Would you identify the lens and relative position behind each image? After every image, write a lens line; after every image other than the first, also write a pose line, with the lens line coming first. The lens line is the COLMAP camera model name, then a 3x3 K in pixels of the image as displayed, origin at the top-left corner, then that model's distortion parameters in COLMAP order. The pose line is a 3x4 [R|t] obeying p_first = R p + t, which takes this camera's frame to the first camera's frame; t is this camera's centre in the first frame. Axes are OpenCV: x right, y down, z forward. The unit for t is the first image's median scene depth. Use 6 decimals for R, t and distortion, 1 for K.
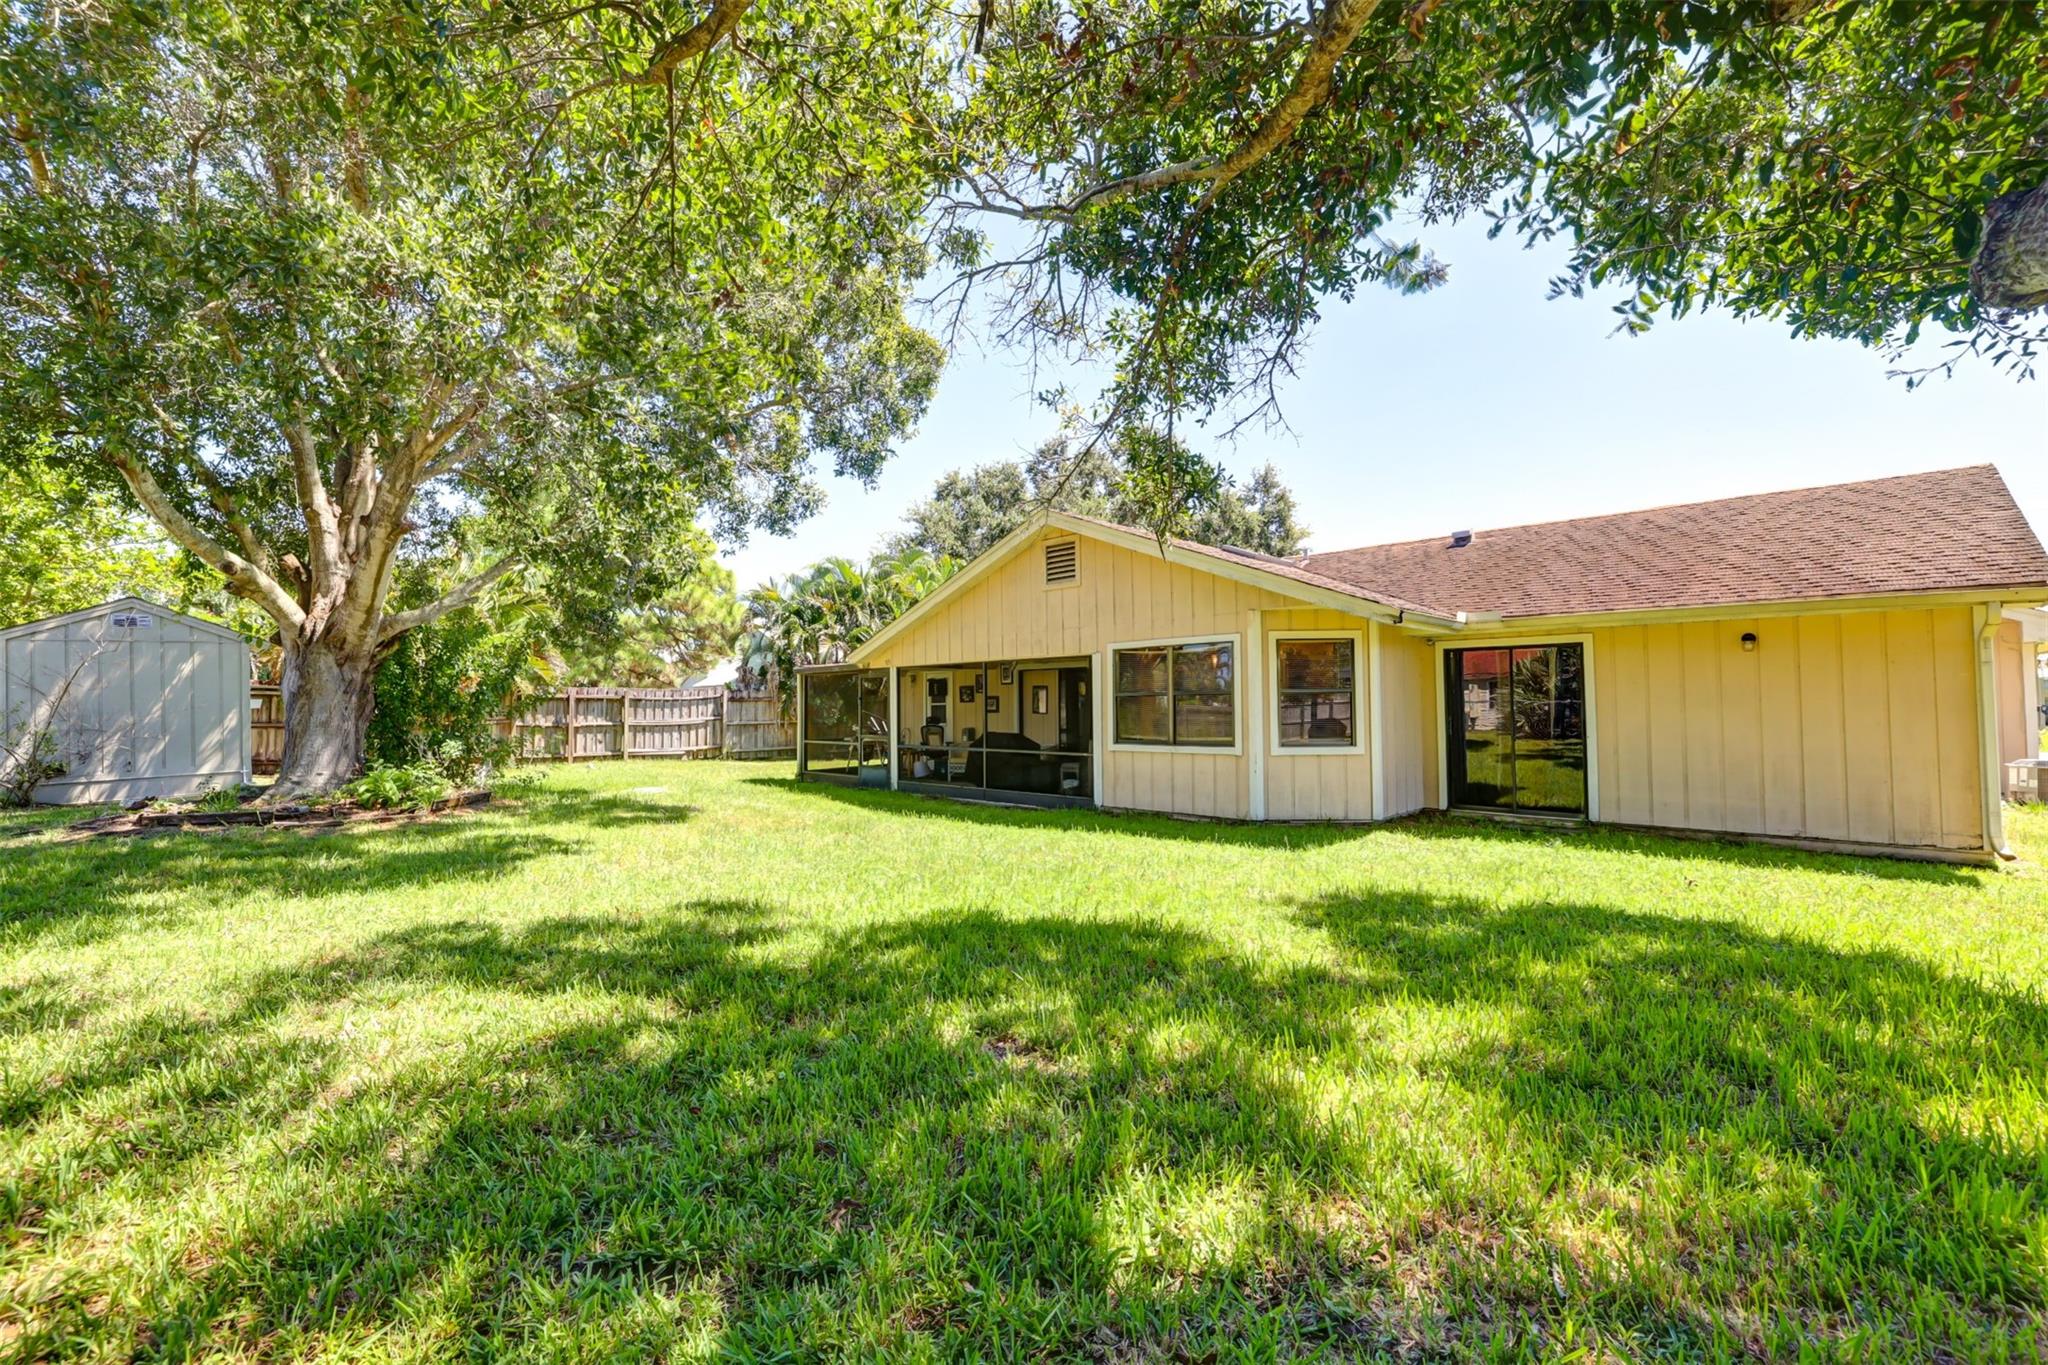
lens RADIAL K [[851.2, 0, 1029.6], [0, 851.2, 683.3], [0, 0, 1]] dist [-0.002281, -0.000650]
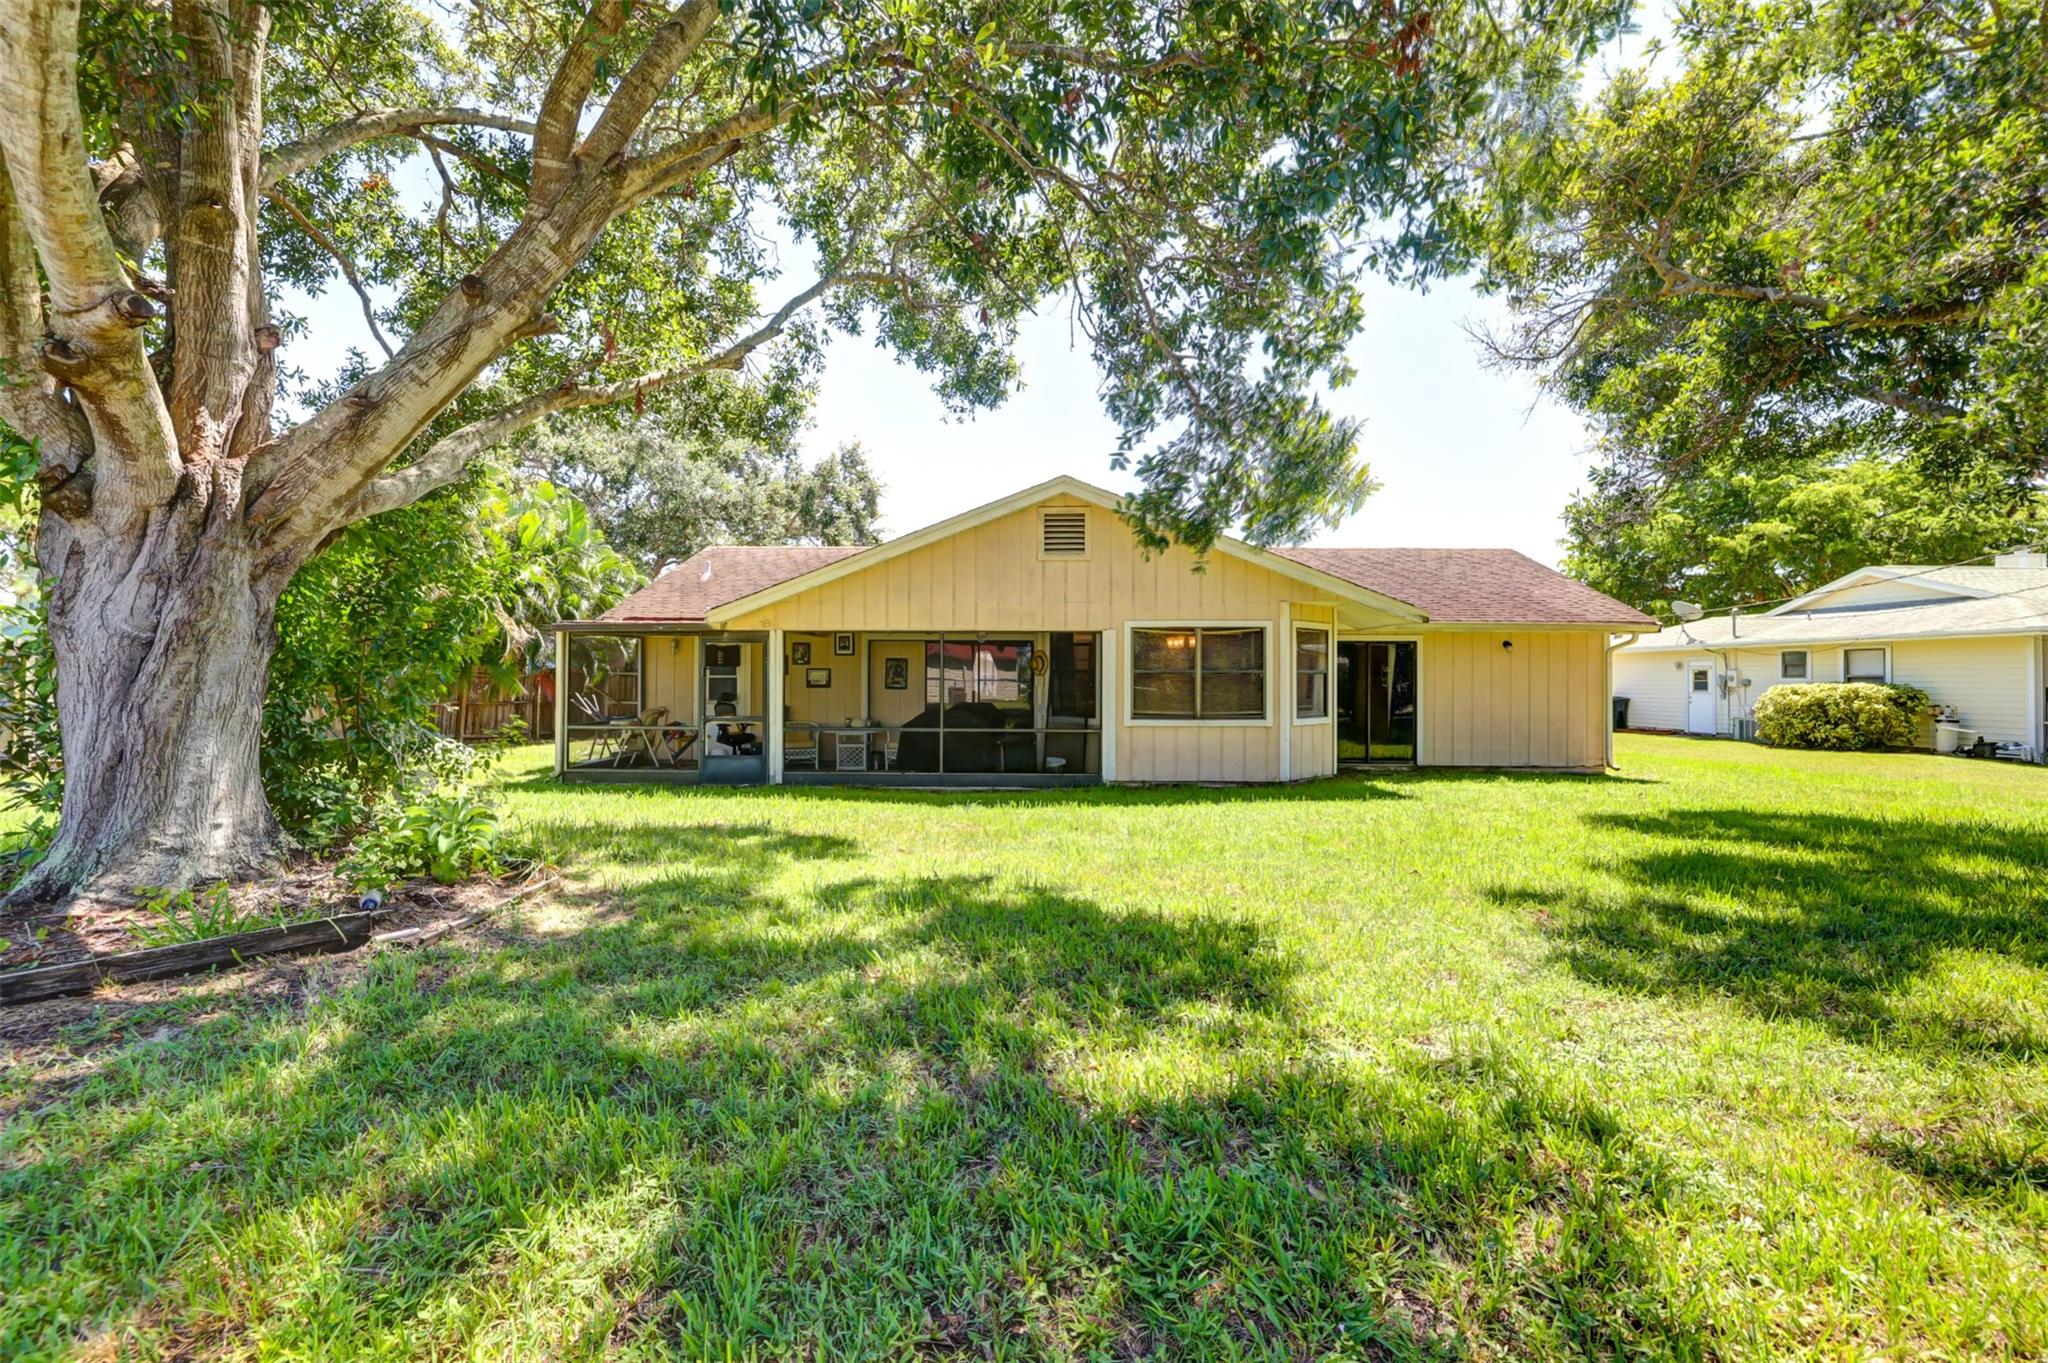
lens RADIAL K [[851.2, 0, 1025.5], [0, 851.2, 685.0], [0, 0, 1]] dist [-0.002281, -0.000650]
pose [[0.735301, 0.006285, 0.677712, -0.668589], [-0.027530, 0.999409, 0.020600, 0.011738], [-0.677182, -0.033805, 0.735039, 0.324437]]
